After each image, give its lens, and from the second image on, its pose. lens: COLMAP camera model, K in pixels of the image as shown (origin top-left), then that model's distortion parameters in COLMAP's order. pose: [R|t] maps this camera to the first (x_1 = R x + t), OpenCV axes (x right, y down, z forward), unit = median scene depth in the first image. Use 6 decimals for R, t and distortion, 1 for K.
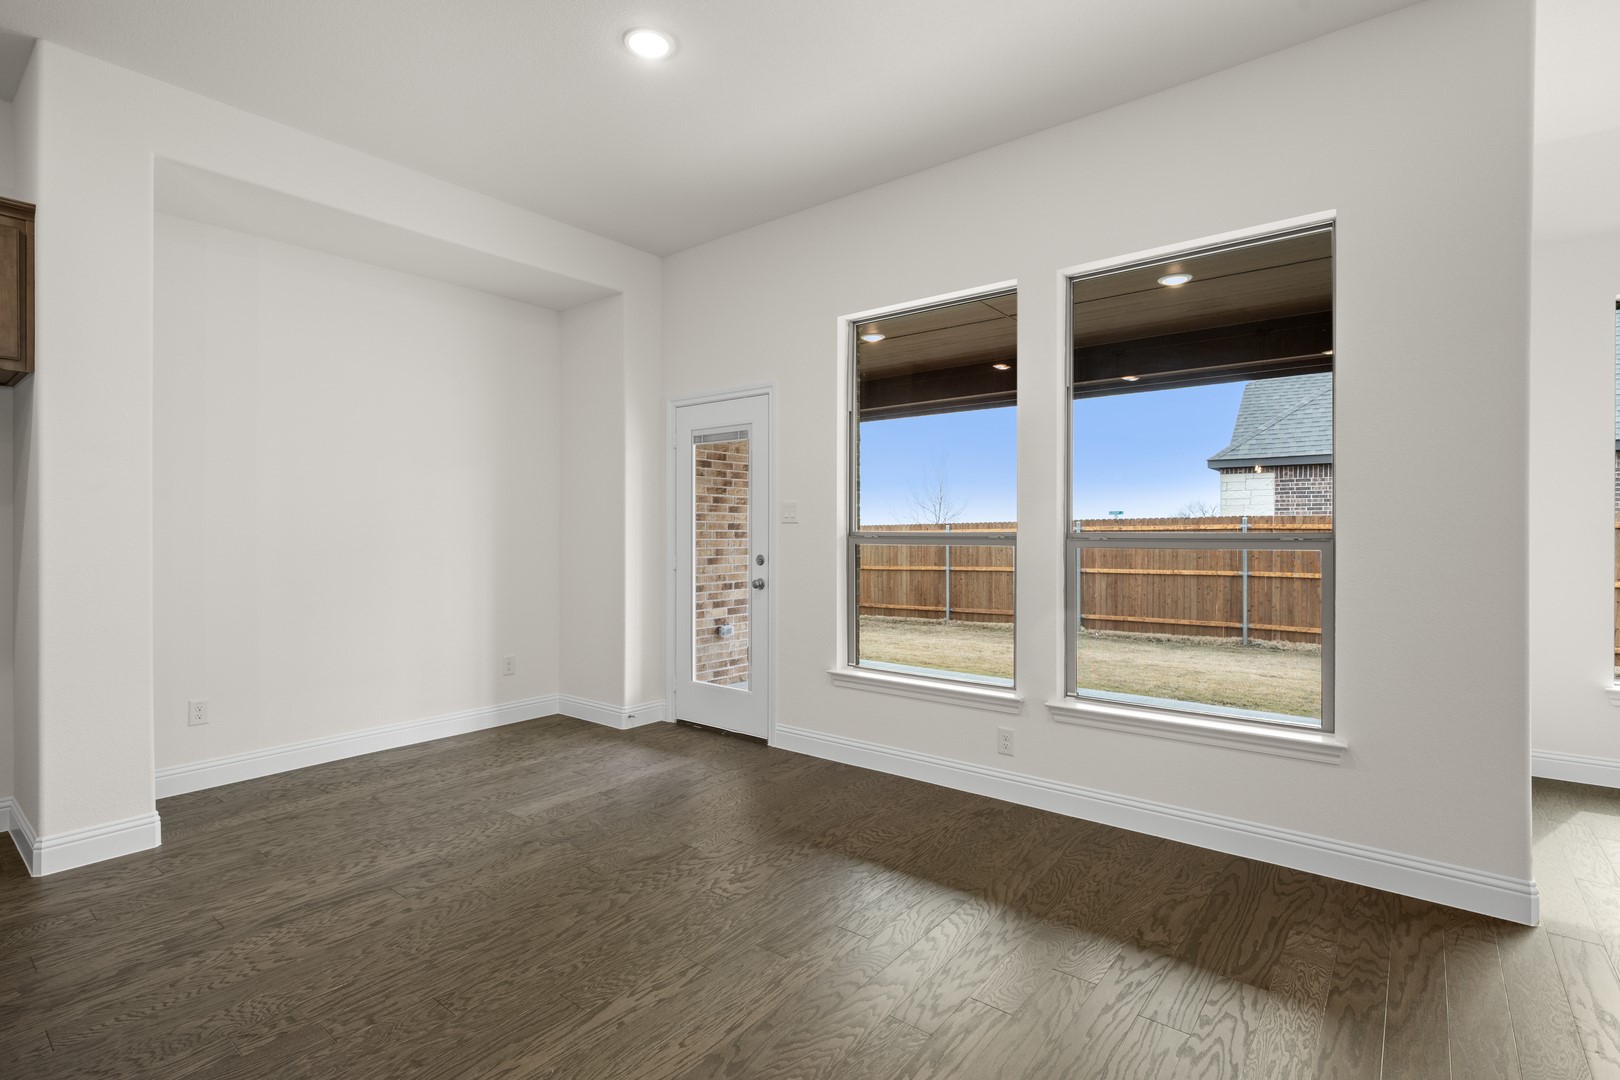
lens RADIAL K [[764.6, 0, 814.7], [0, 764.6, 538.2], [0, 0, 1]] dist [-0.001100, -0.000380]
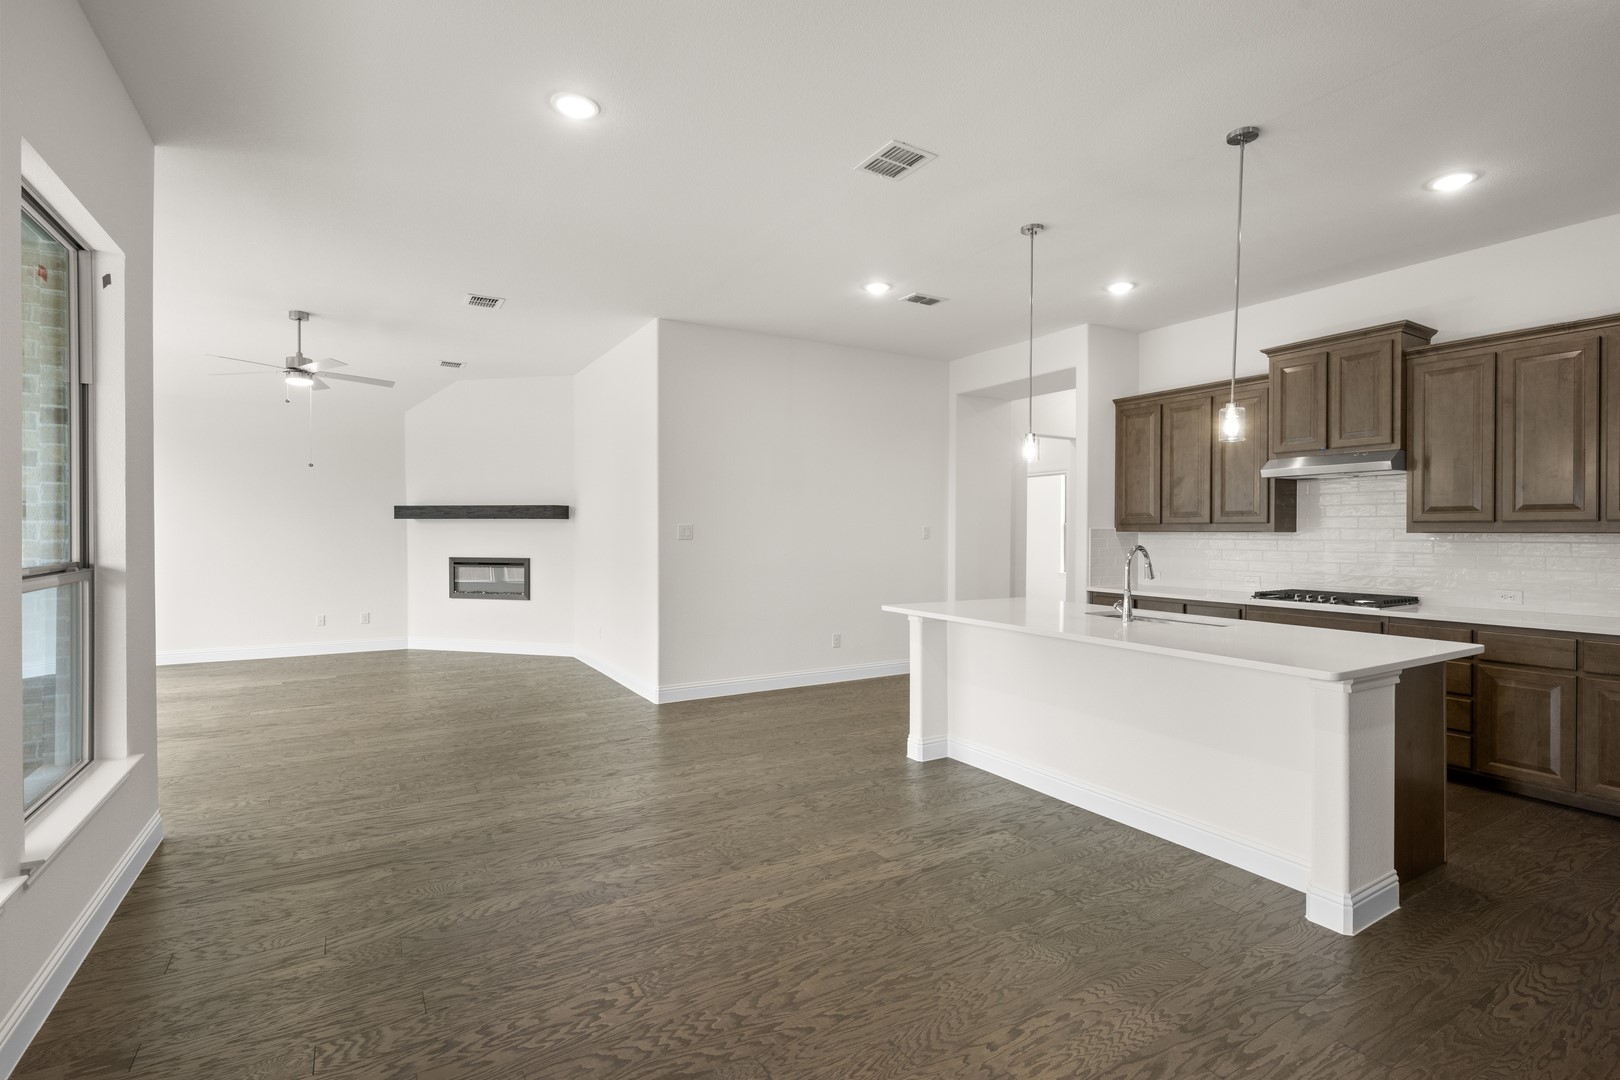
lens RADIAL K [[764.6, 0, 808.1], [0, 764.6, 531.9], [0, 0, 1]] dist [-0.001100, -0.000380]
pose [[-0.935430, -0.003696, 0.353492, -0.576089], [0.000231, 0.999939, 0.011067, -0.057756], [-0.353511, 0.010434, -0.935372, 1.647089]]
